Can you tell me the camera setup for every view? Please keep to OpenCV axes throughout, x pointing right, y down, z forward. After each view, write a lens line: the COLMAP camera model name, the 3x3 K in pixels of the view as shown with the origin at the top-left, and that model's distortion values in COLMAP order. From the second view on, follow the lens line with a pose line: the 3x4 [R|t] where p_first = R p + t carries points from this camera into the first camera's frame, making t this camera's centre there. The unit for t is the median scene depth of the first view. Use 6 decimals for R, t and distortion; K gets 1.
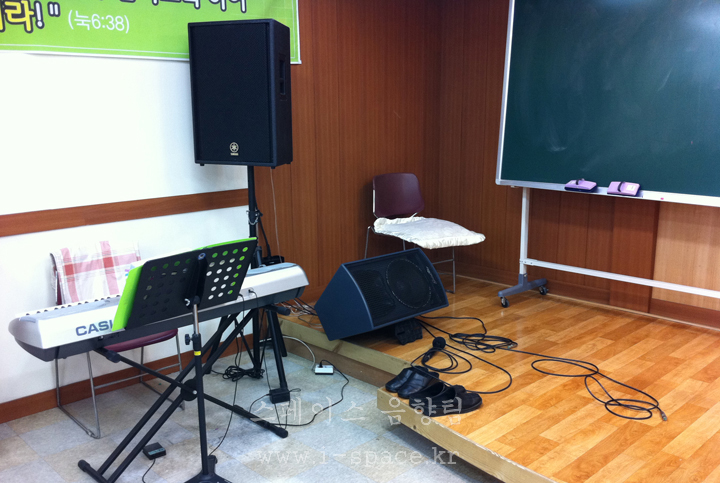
lens RADIAL K [[687.2, 0, 358.8], [0, 687.2, 258.3], [0, 0, 1]] dist [-0.010261, 0.000000]
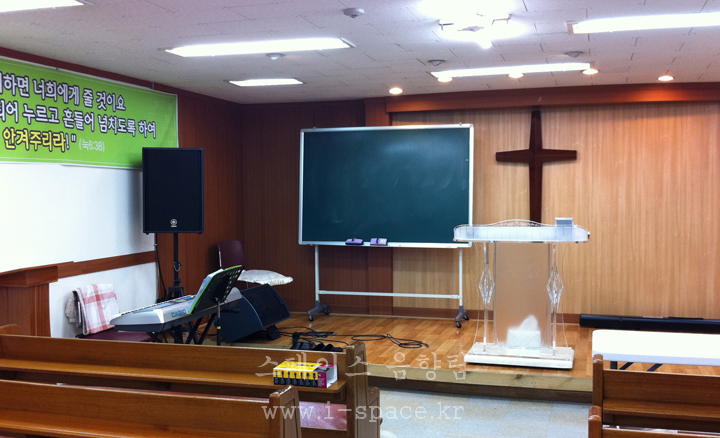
lens RADIAL K [[795.2, 0, 353.8], [0, 795.2, 224.6], [0, 0, 1]] dist [0.029755, 0.000000]
pose [[0.874159, -0.017435, 0.485327, -0.654242], [0.102903, 0.983313, -0.150023, 0.153308], [-0.474612, 0.181085, 0.861366, -0.739171]]
